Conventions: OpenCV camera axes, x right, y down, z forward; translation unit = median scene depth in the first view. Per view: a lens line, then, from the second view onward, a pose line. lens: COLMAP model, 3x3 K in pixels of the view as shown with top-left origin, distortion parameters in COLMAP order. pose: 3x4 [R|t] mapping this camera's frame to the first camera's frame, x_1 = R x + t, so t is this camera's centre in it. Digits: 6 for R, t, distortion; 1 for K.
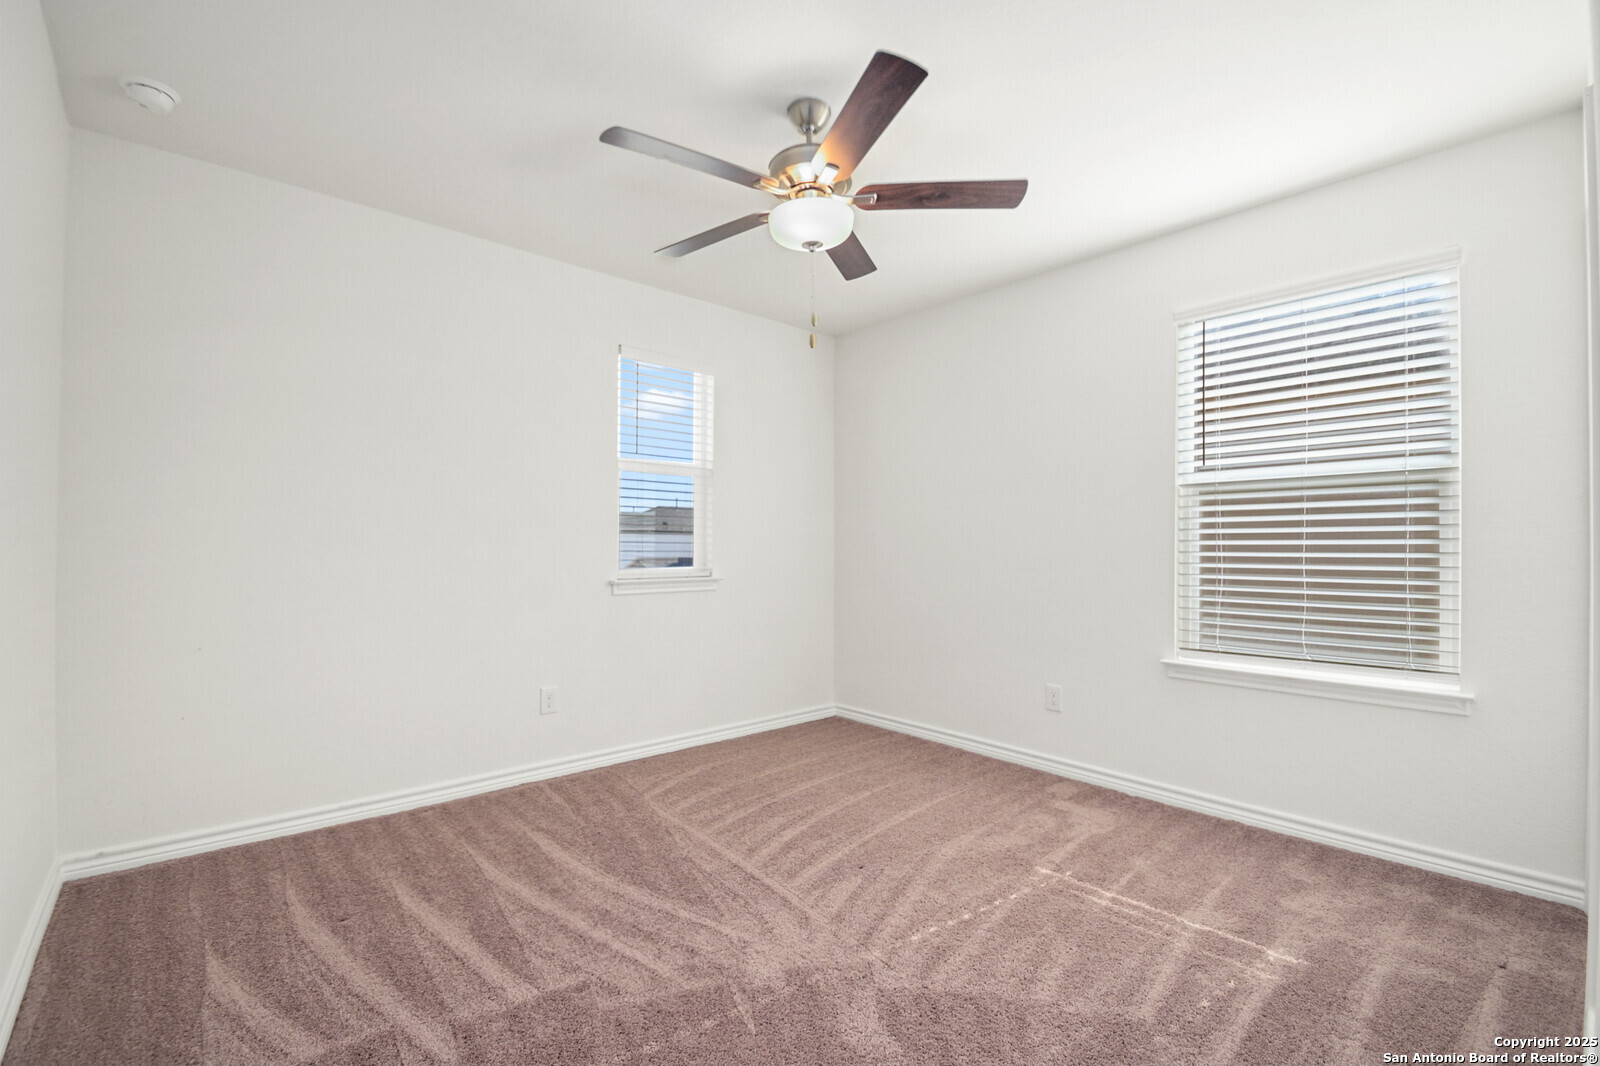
lens RADIAL K [[702.4, 0, 791.0], [0, 702.4, 546.8], [0, 0, 1]] dist [0.012611, -0.020831]
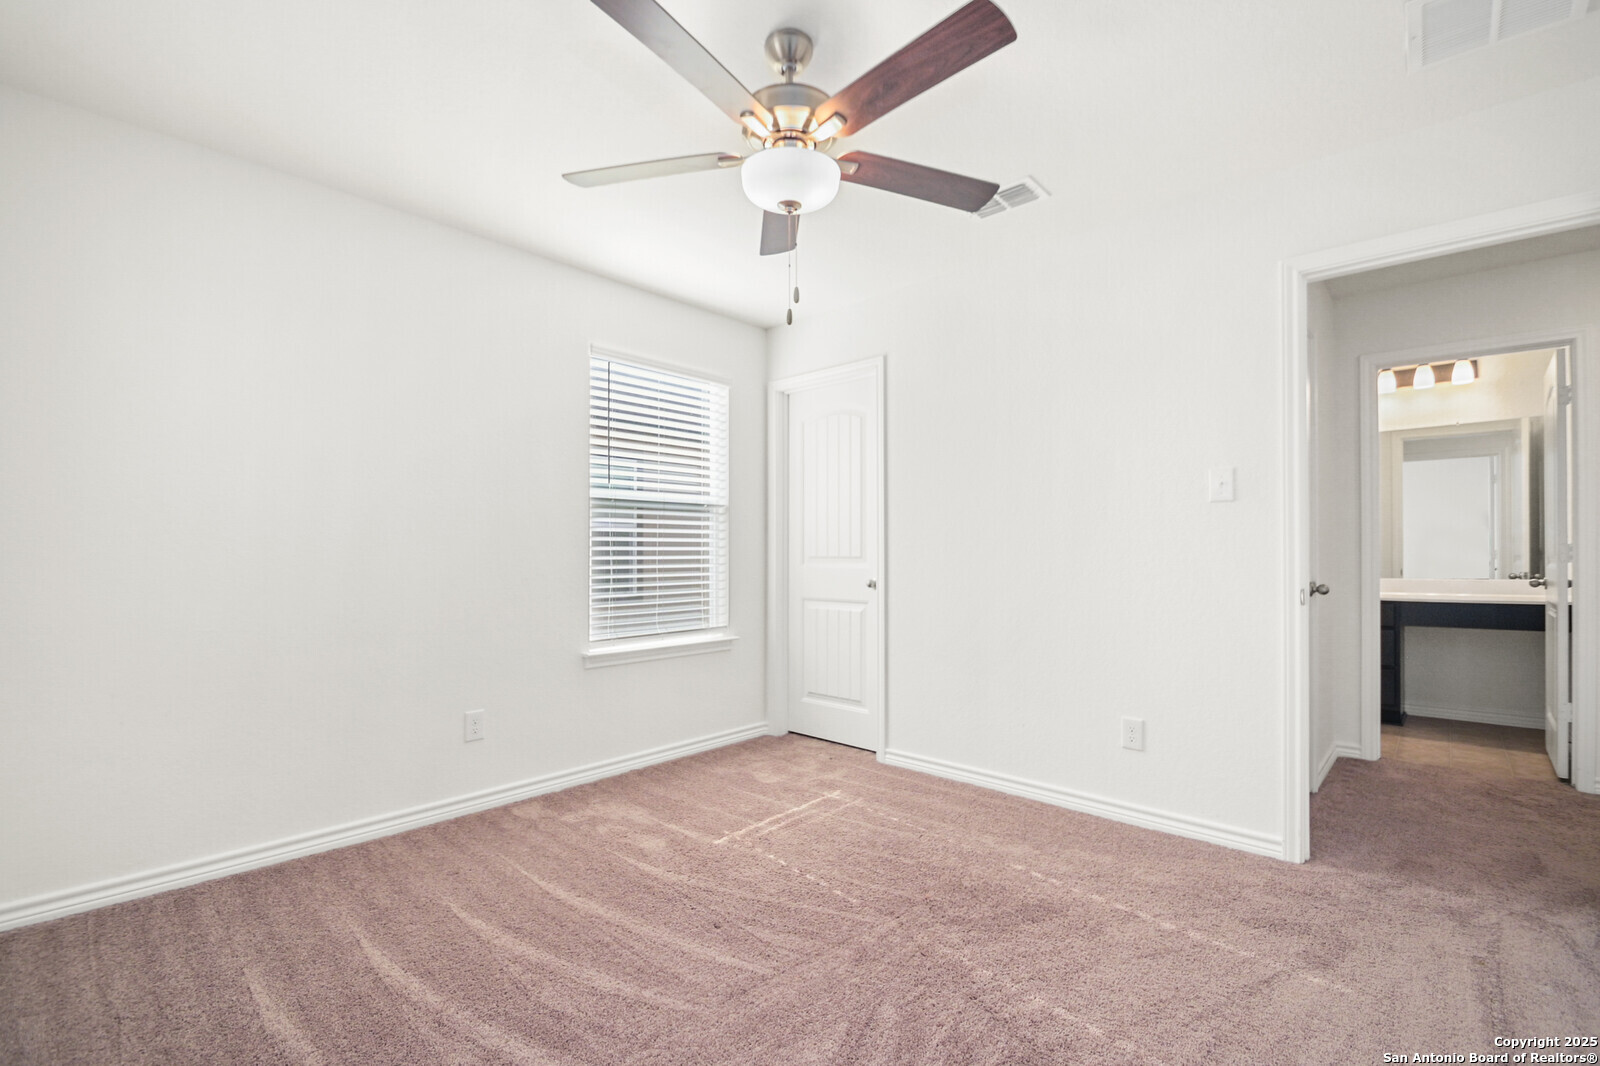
lens RADIAL K [[702.4, 0, 791.0], [0, 702.4, 546.8], [0, 0, 1]] dist [0.012611, -0.020831]
pose [[-0.106859, 0.006267, 0.994254, -0.686016], [-0.000794, 0.999979, -0.006388, -0.001382], [-0.994274, -0.001472, -0.106852, 0.899517]]
